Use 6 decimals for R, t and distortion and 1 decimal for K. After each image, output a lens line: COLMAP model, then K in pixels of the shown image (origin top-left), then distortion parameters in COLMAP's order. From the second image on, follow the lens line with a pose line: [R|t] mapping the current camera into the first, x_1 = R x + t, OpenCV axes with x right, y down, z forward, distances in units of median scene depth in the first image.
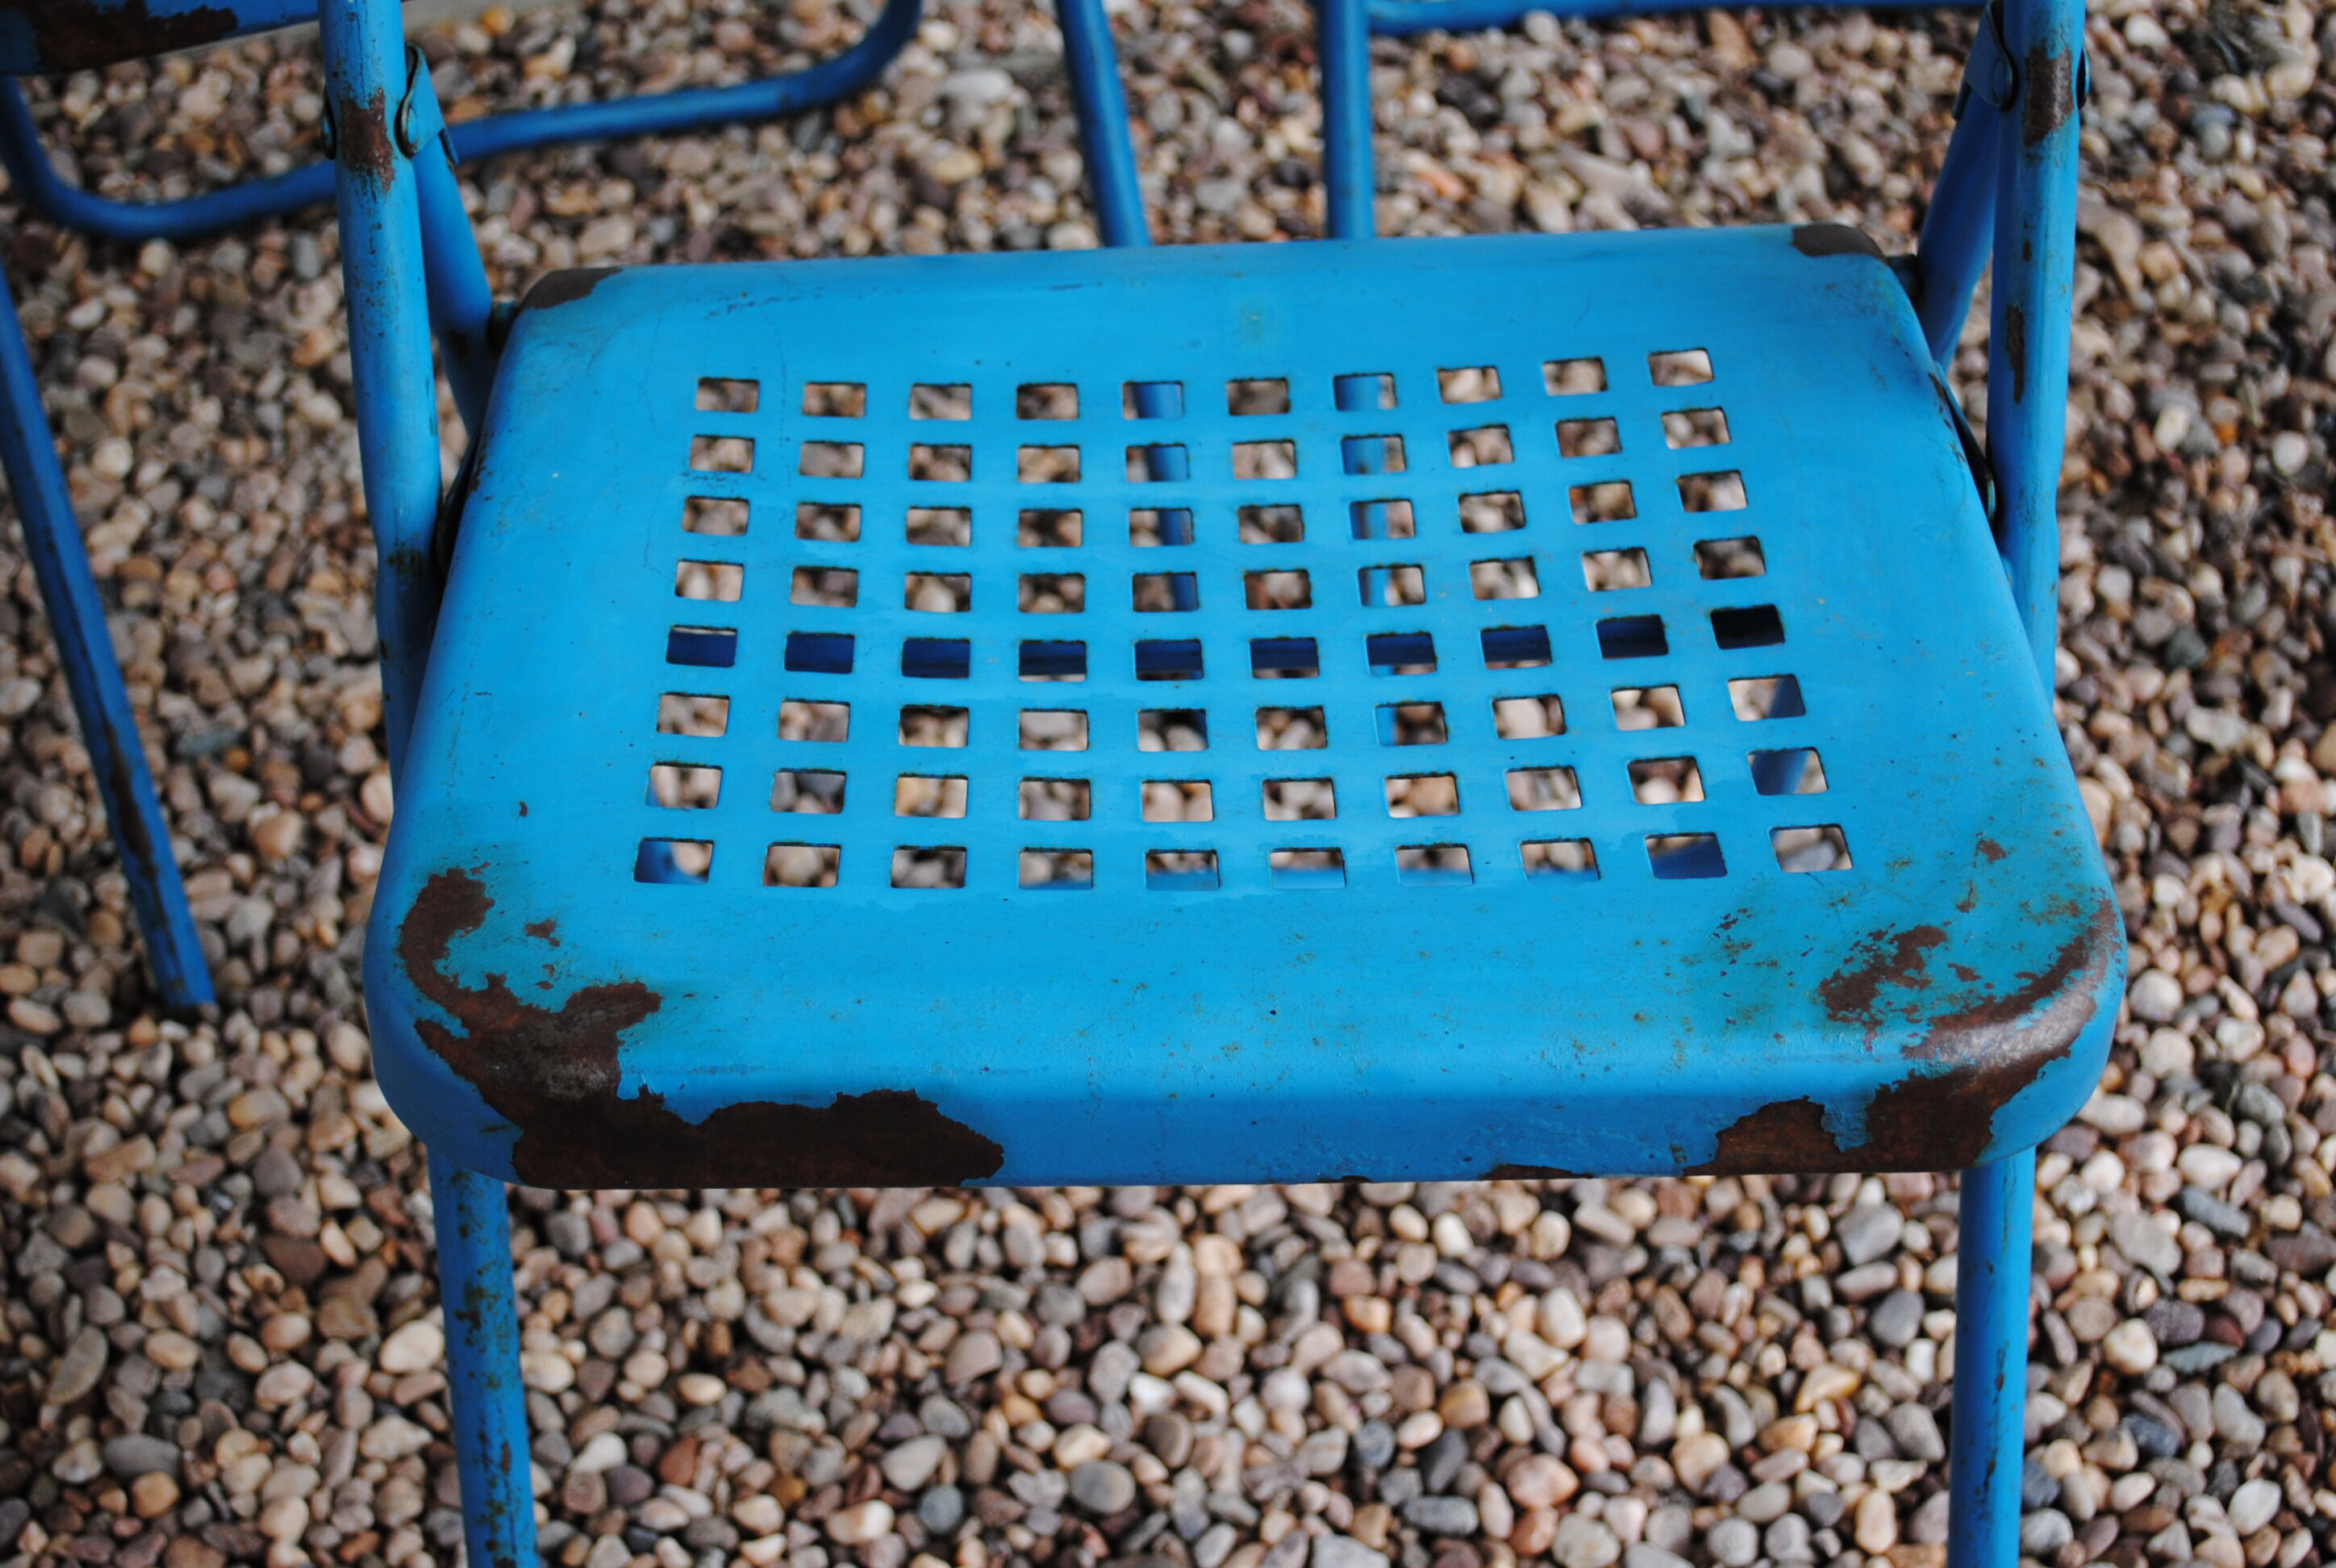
lens RADIAL K [[3471.4, 0, 1183.3], [0, 3471.4, 774.3], [0, 0, 1]] dist [-0.012967, 0.000000]
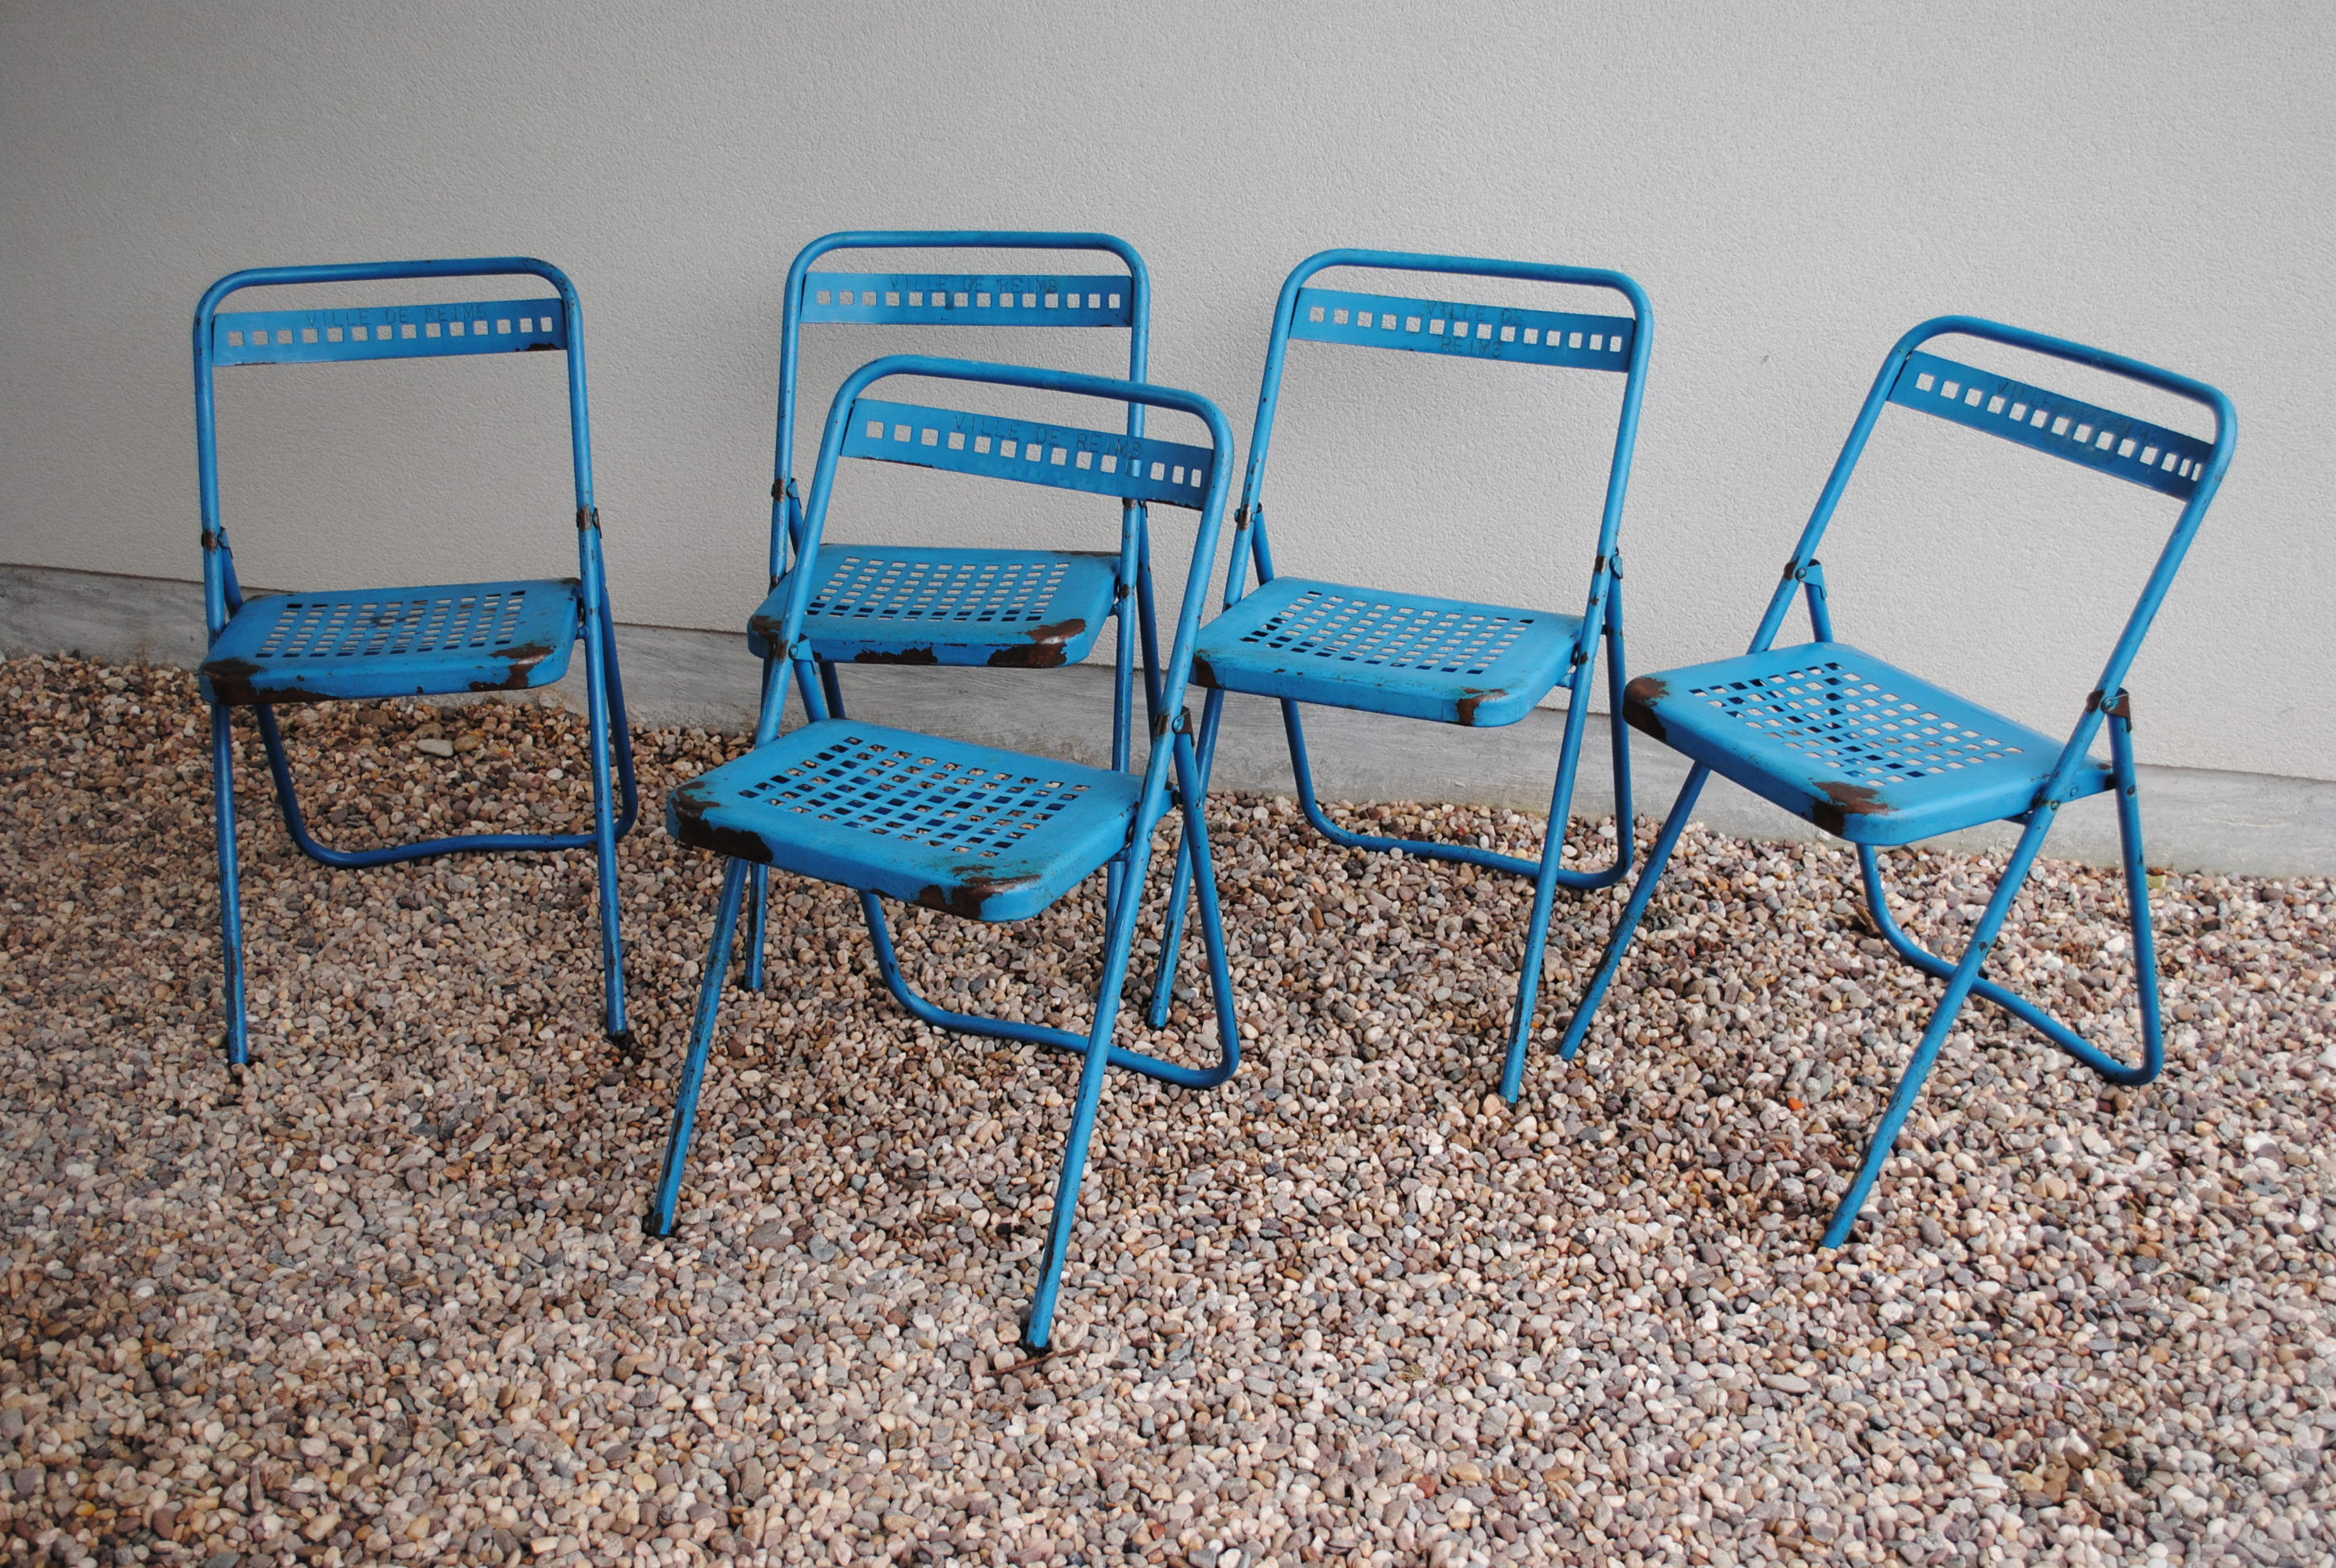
lens RADIAL K [[2464.2, 0, 1171.2], [0, 2464.2, 787.3], [0, 0, 1]] dist [-0.062177, 0.000000]
pose [[0.897091, 0.207799, -0.389933, 0.890862], [-0.330702, 0.901040, -0.280649, 0.413748], [0.293027, 0.380719, 0.877034, -0.885370]]
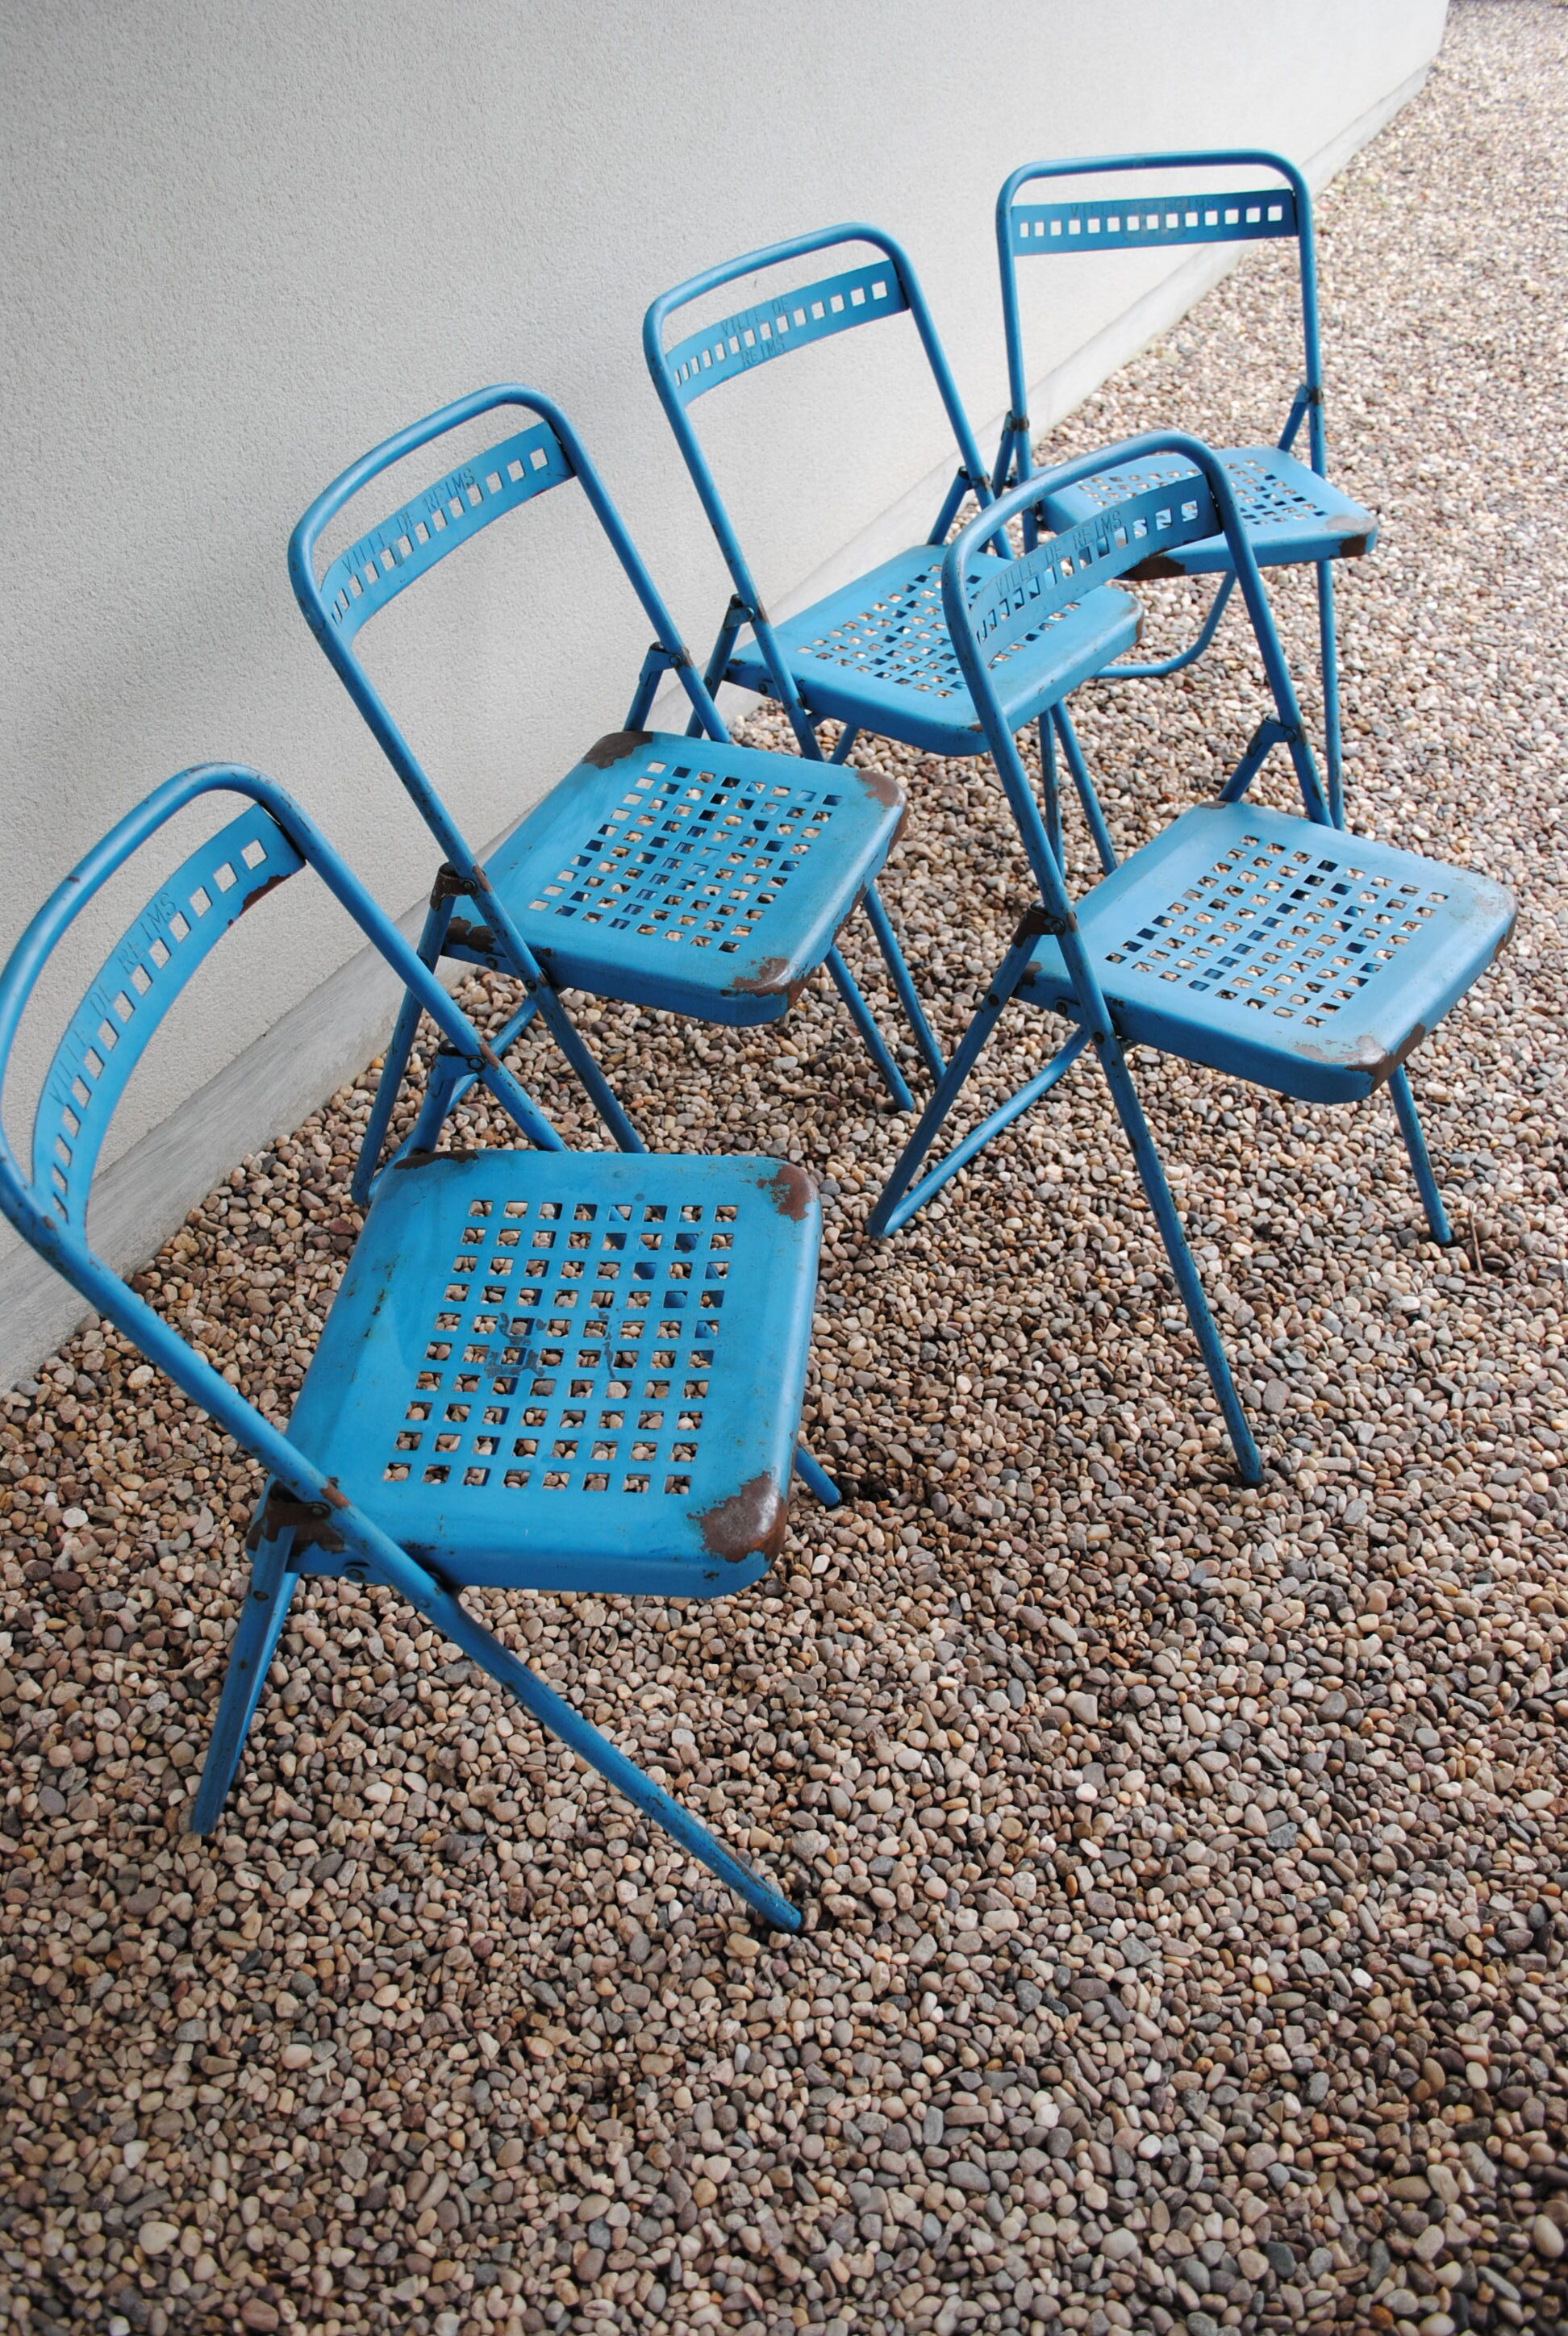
lens RADIAL K [[1864.0, 0, 773.9], [0, 1864.0, 1145.9], [0, 0, 1]] dist [-0.081549, 0.010299]
pose [[0.657370, -0.491856, 0.570913, -1.059774], [0.529137, 0.840704, 0.115020, -0.244324], [-0.536543, 0.226480, 0.812914, -0.178713]]
